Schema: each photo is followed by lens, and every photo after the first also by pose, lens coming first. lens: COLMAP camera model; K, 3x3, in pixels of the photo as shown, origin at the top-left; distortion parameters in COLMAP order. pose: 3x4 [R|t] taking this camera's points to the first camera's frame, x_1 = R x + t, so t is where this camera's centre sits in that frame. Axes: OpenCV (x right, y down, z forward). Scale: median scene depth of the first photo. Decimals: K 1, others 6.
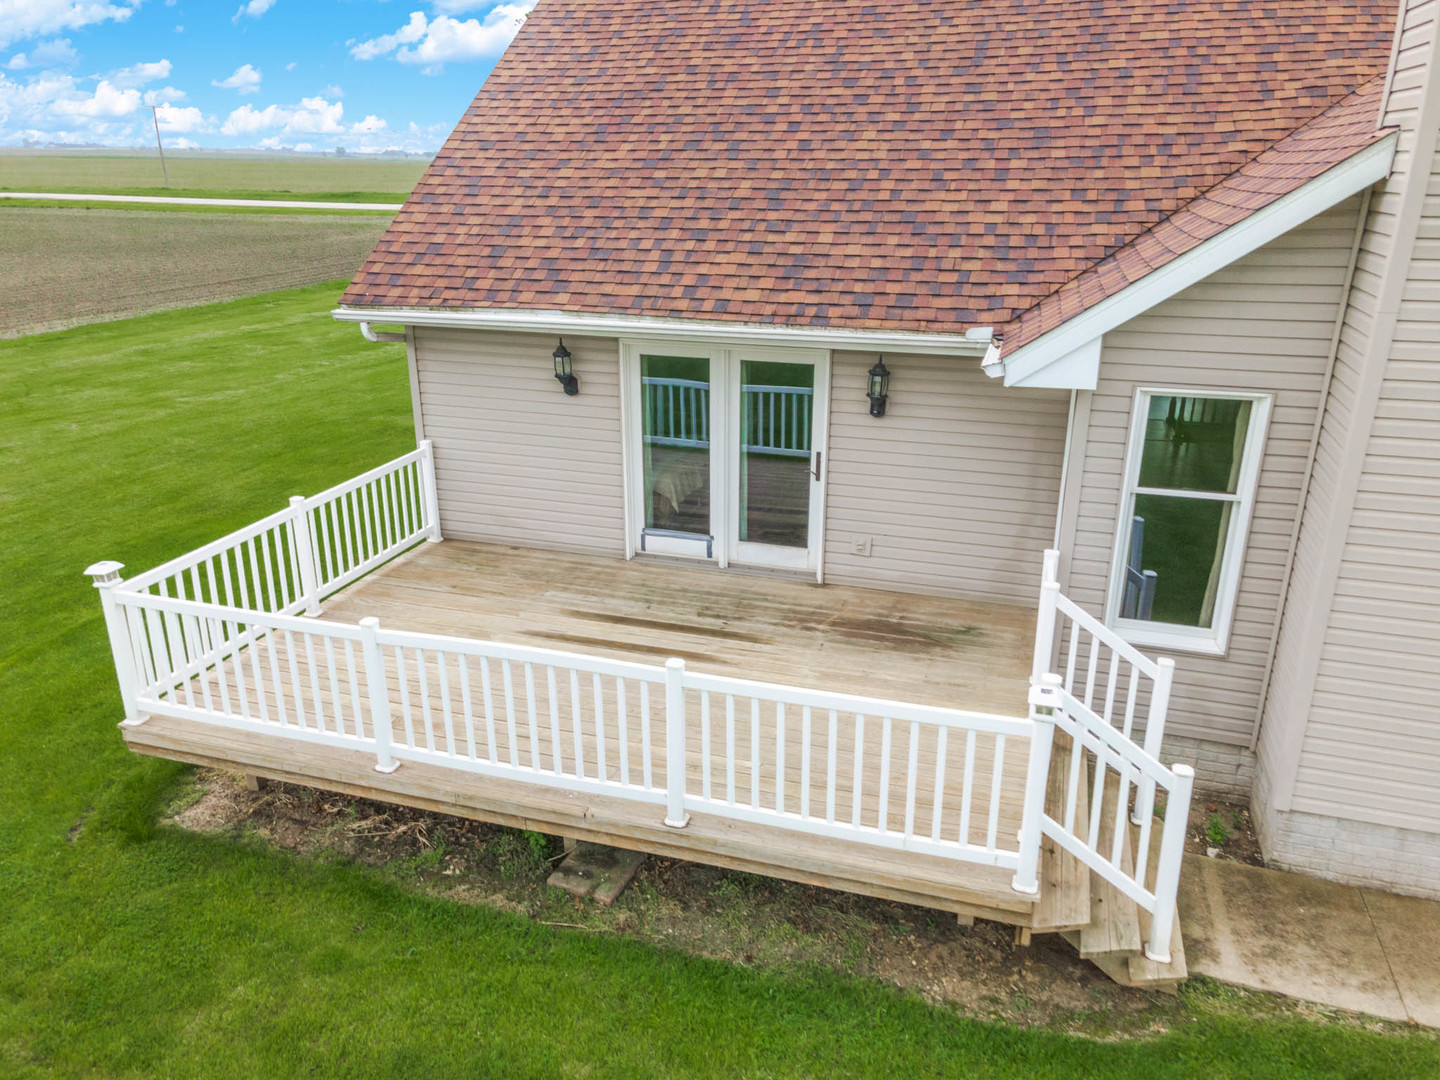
lens RADIAL K [[1057.2, 0, 720.0], [0, 1057.2, 540.0], [0, 0, 1]] dist [0.005377, 0.001574]
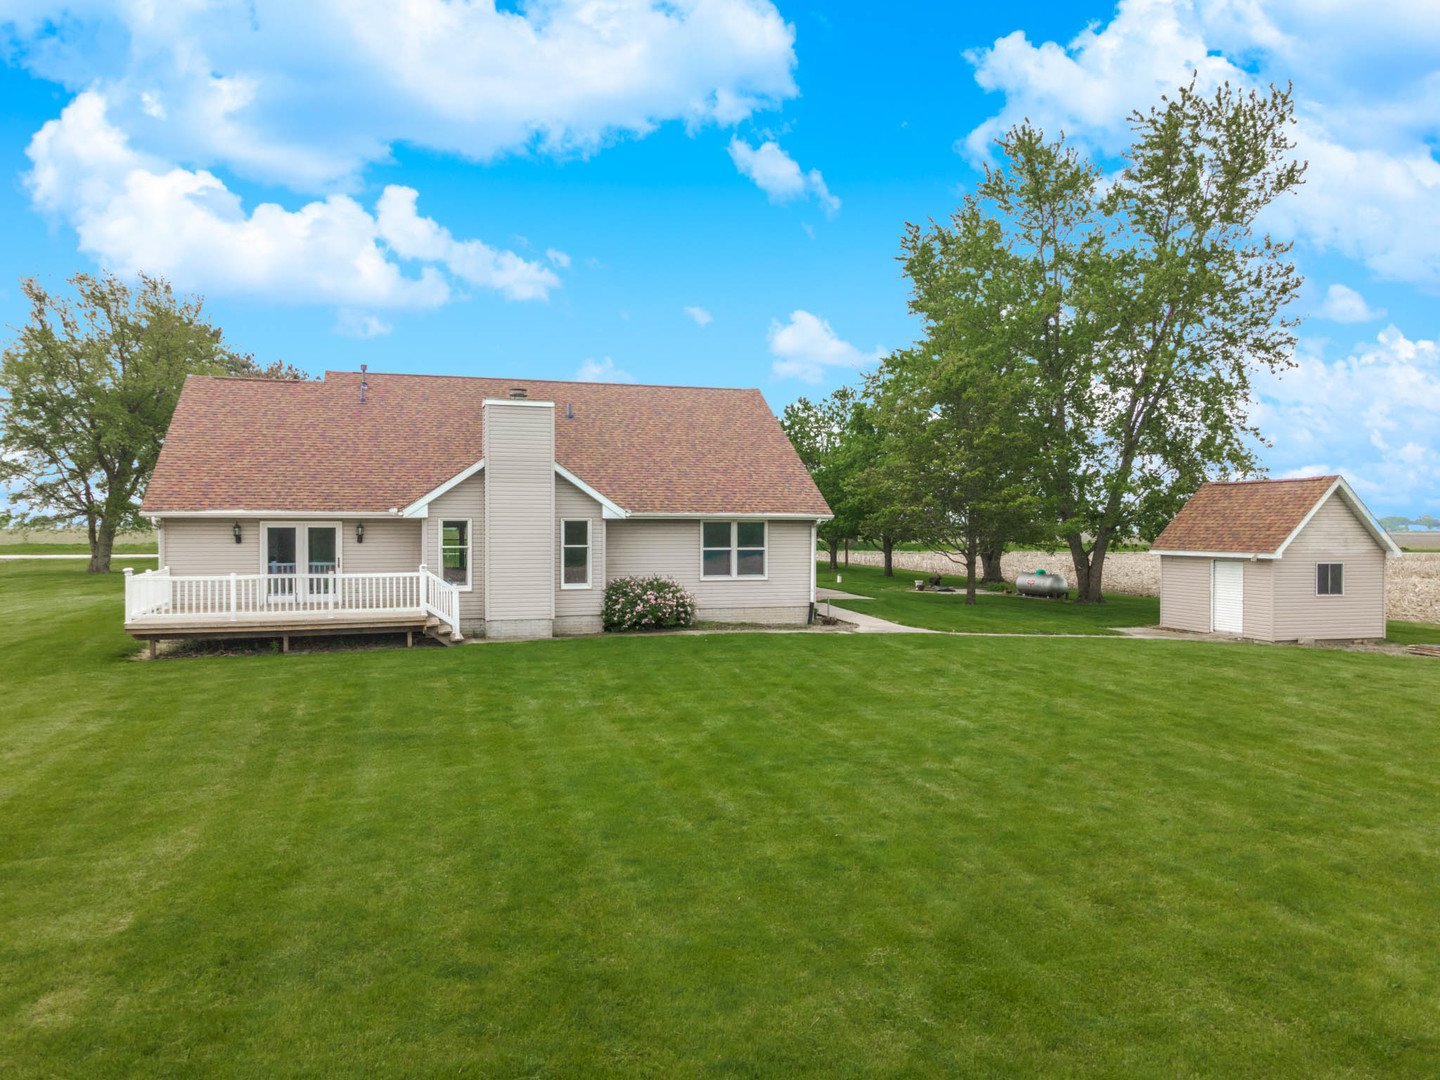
lens RADIAL K [[1040.7, 0, 716.1], [0, 1040.7, 534.0], [0, 0, 1]] dist [0.008963, 0.039814]
pose [[0.825230, -0.004495, 0.564778, -0.681796], [0.194379, 0.941143, -0.276528, 0.867383], [-0.530294, 0.337980, 0.777533, -1.838323]]
